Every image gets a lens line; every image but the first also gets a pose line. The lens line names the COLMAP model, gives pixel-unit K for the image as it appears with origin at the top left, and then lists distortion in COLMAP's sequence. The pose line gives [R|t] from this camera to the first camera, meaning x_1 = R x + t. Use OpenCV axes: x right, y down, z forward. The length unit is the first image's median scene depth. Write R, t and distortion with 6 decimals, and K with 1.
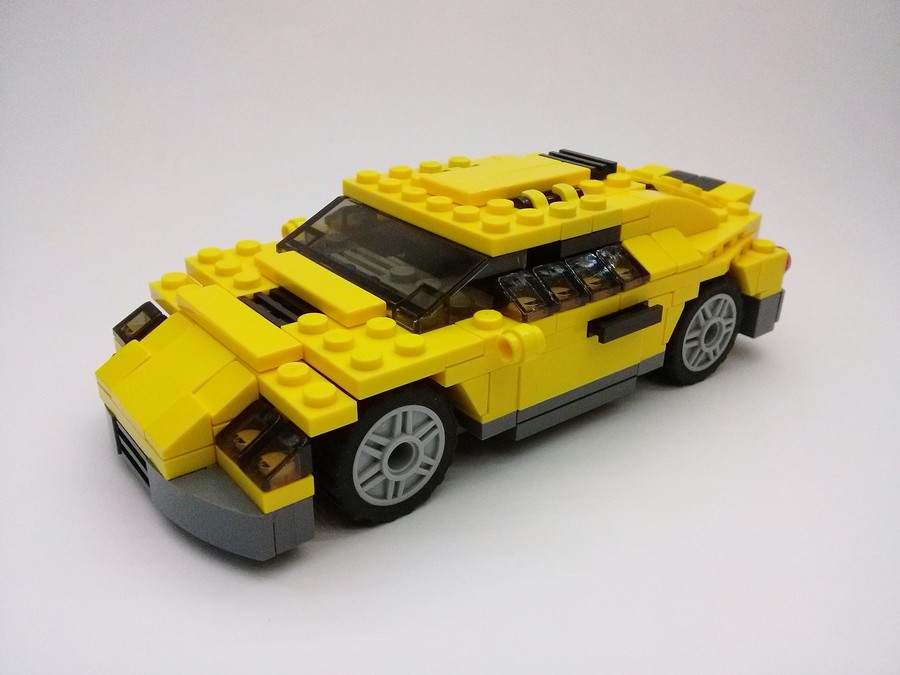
lens RADIAL K [[809.2, 0, 448.8], [0, 809.2, 368.0], [0, 0, 1]] dist [0.010138, -0.000690]
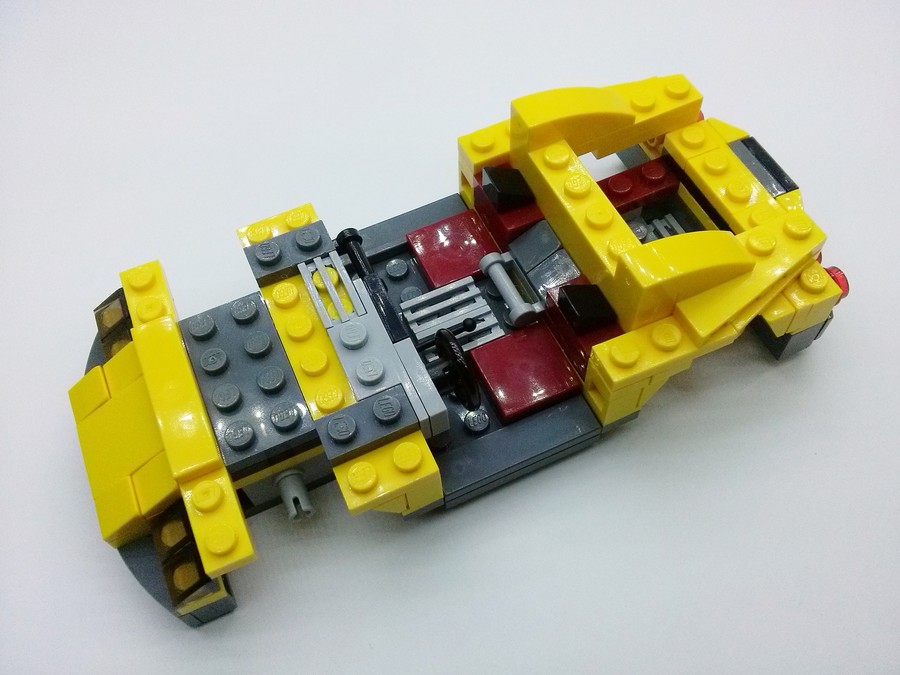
lens RADIAL K [[841.8, 0, 450.0], [0, 841.8, 337.5], [0, 0, 1]] dist [-0.002654, -0.012762]
pose [[0.971240, 0.174008, -0.162522, 0.225498], [-0.063812, 0.847834, 0.526409, -0.667634], [0.229391, -0.500898, 0.834554, 0.217632]]
